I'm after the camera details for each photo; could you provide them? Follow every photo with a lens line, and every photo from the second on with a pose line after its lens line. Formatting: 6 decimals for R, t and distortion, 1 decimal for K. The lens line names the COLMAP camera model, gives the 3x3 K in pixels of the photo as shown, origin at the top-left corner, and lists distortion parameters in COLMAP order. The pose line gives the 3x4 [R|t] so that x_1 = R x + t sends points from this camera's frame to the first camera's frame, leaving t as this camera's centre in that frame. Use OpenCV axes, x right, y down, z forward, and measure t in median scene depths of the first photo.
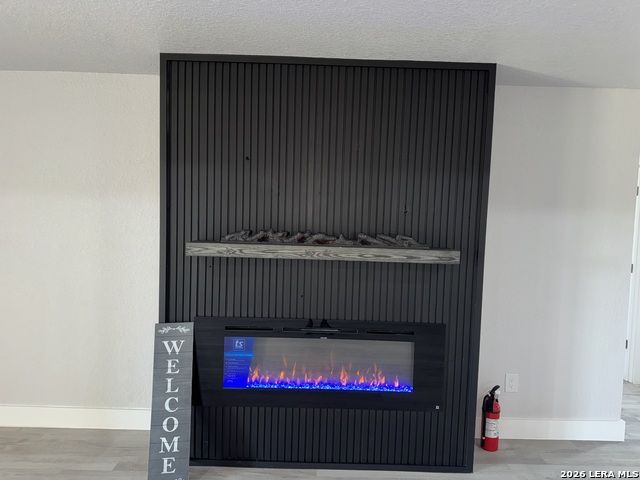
lens RADIAL K [[453.9, 0, 320.2], [0, 453.9, 239.0], [0, 0, 1]] dist [0.039725, -0.035150]
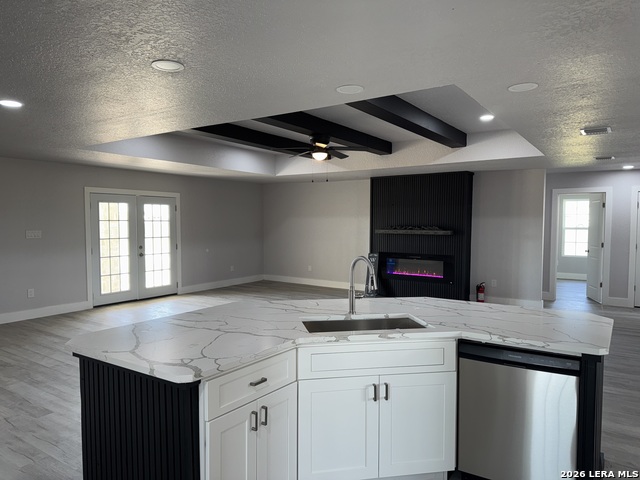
lens RADIAL K [[453.9, 0, 322.6], [0, 453.9, 241.9], [0, 0, 1]] dist [0.039725, -0.035150]
pose [[0.819623, -0.002262, -0.572898, 1.350608], [-0.013277, 0.999649, -0.022941, 0.183158], [0.572749, 0.026410, 0.819305, -2.064131]]
